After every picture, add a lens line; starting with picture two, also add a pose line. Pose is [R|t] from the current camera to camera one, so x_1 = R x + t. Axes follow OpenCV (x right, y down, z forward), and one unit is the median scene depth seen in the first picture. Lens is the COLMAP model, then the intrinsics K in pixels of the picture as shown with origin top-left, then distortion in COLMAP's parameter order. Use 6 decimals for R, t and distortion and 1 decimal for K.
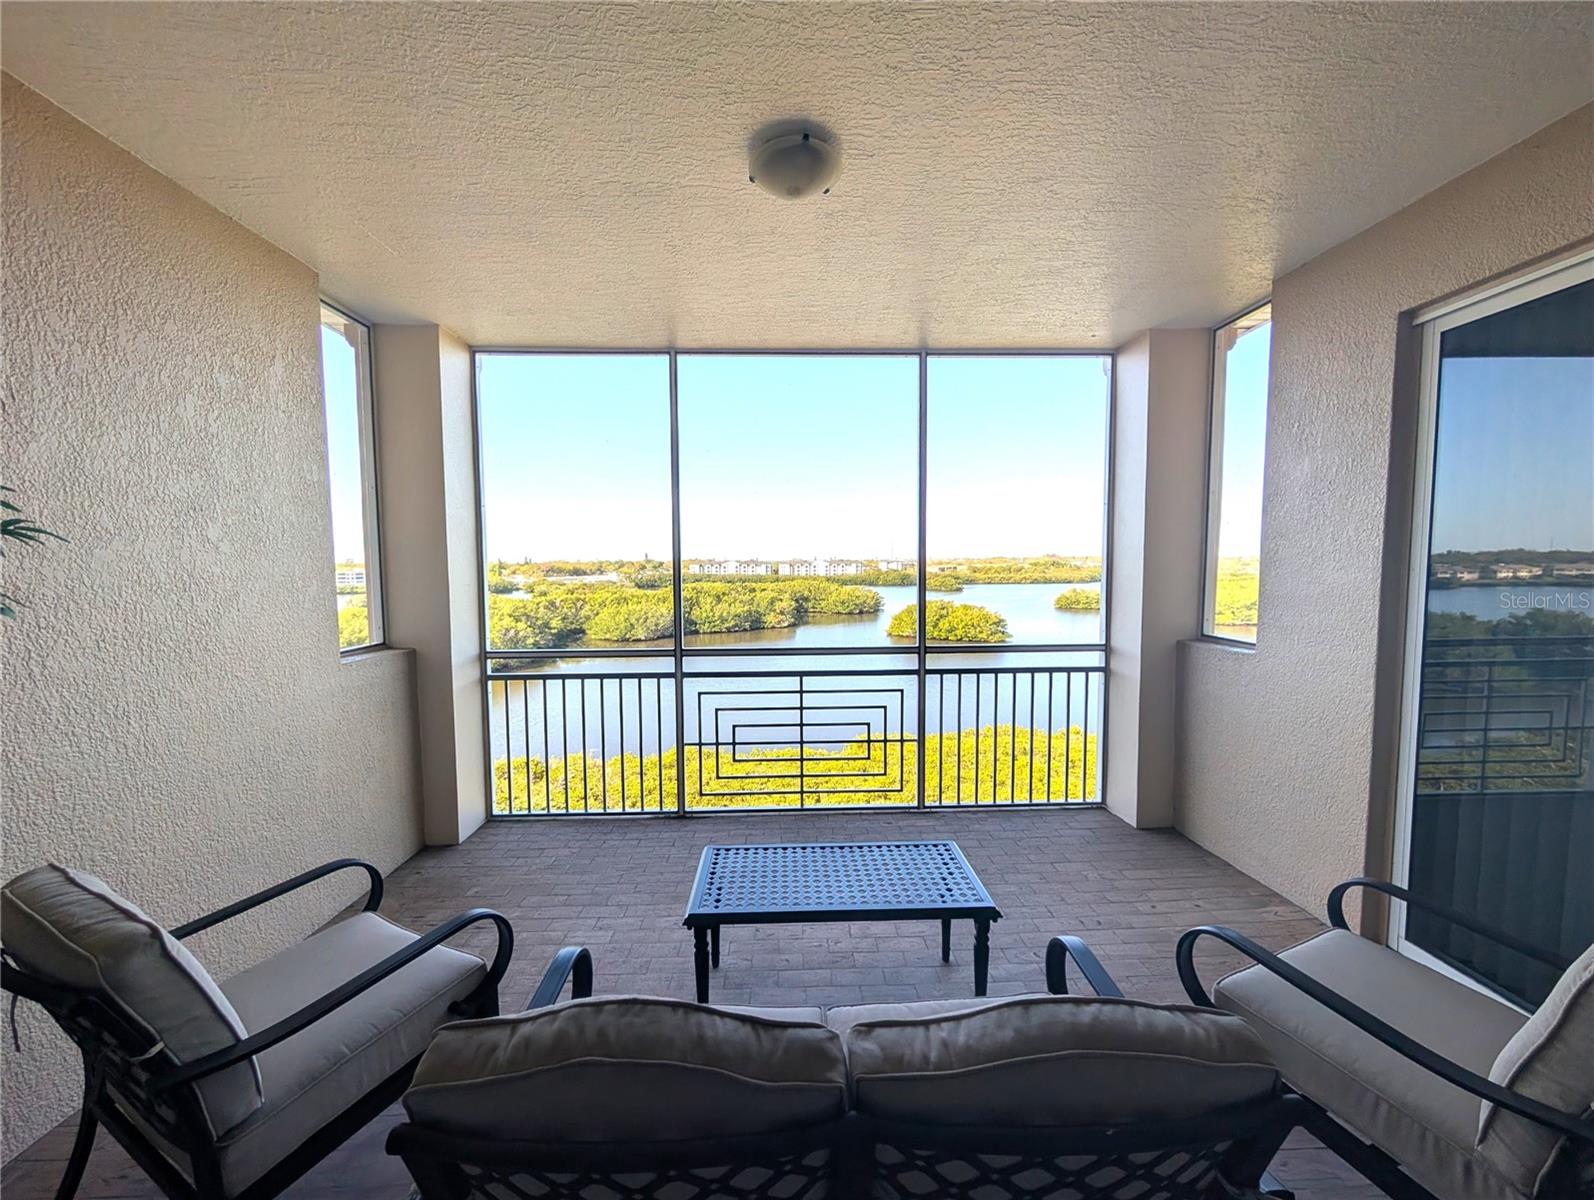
lens RADIAL K [[605.4, 0, 799.6], [0, 605.4, 600.4], [0, 0, 1]] dist [0.000203, 0.000300]
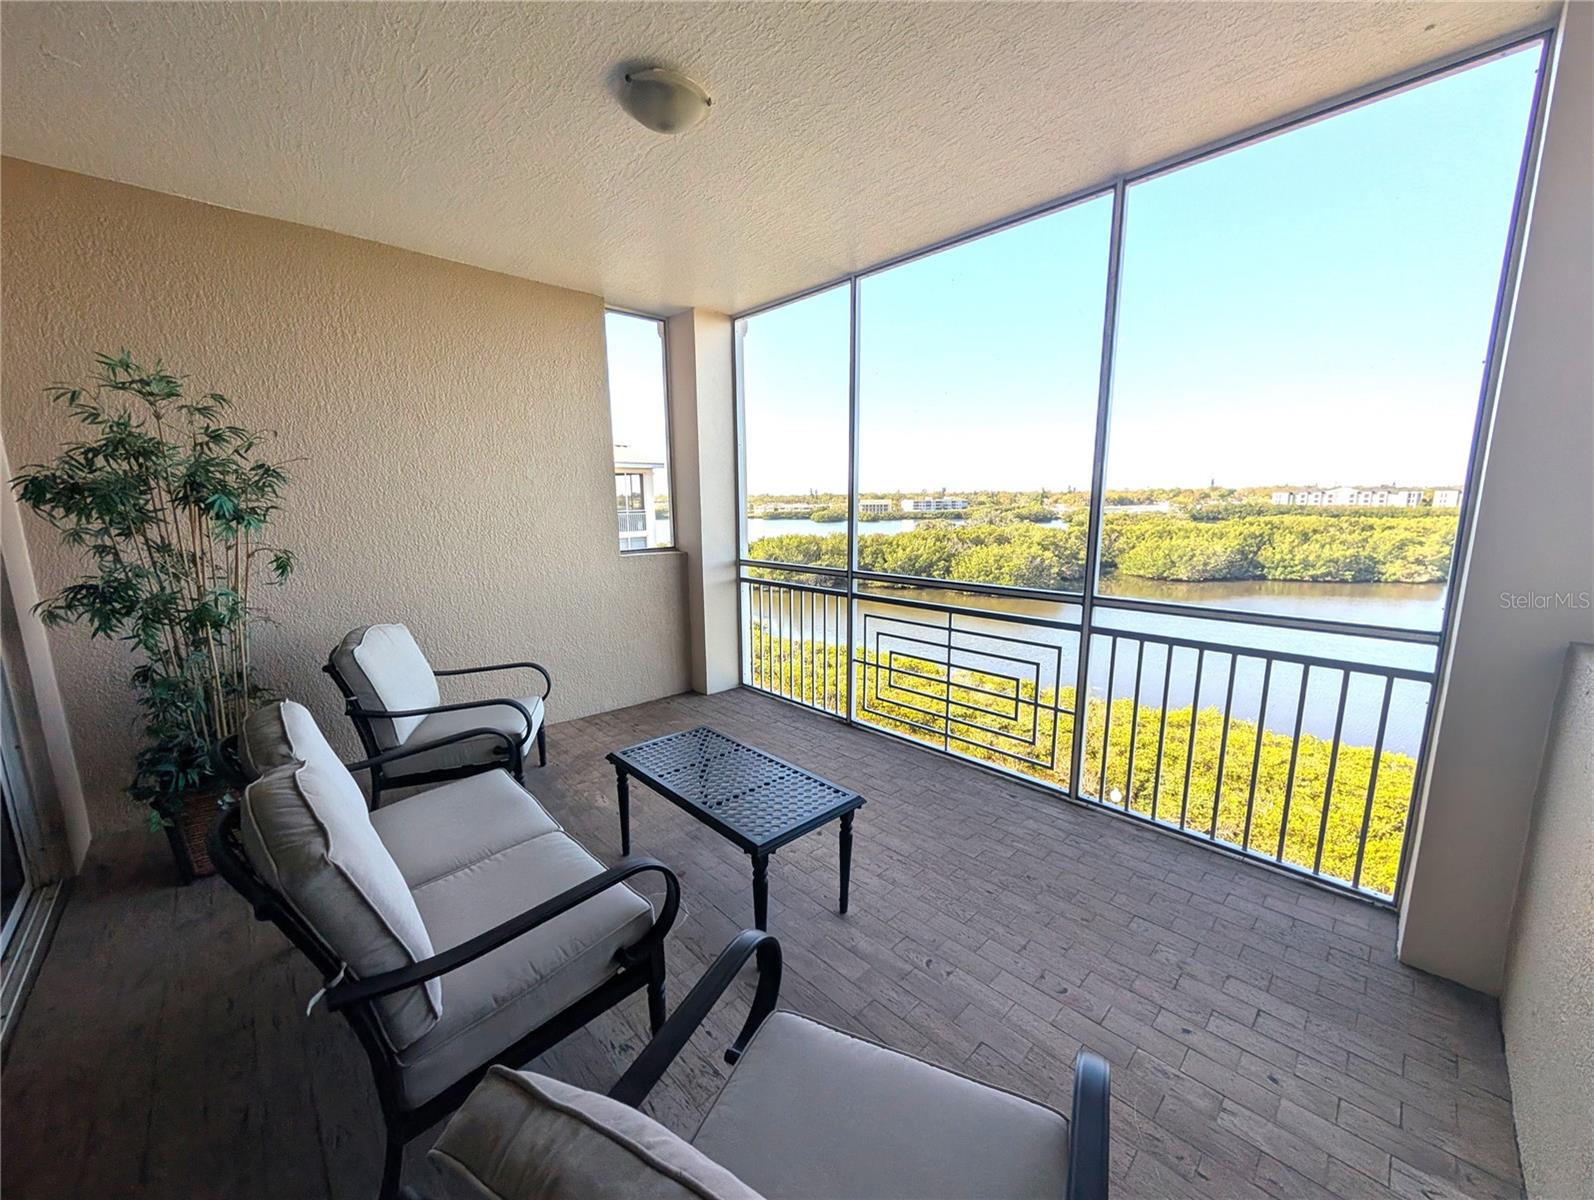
lens RADIAL K [[605.4, 0, 796.7], [0, 605.4, 600.1], [0, 0, 1]] dist [0.000203, 0.000300]
pose [[0.665362, 0.124525, -0.736062, 0.516554], [-0.039013, 0.990442, 0.132296, -0.005838], [0.745501, -0.059309, 0.663860, 0.215602]]
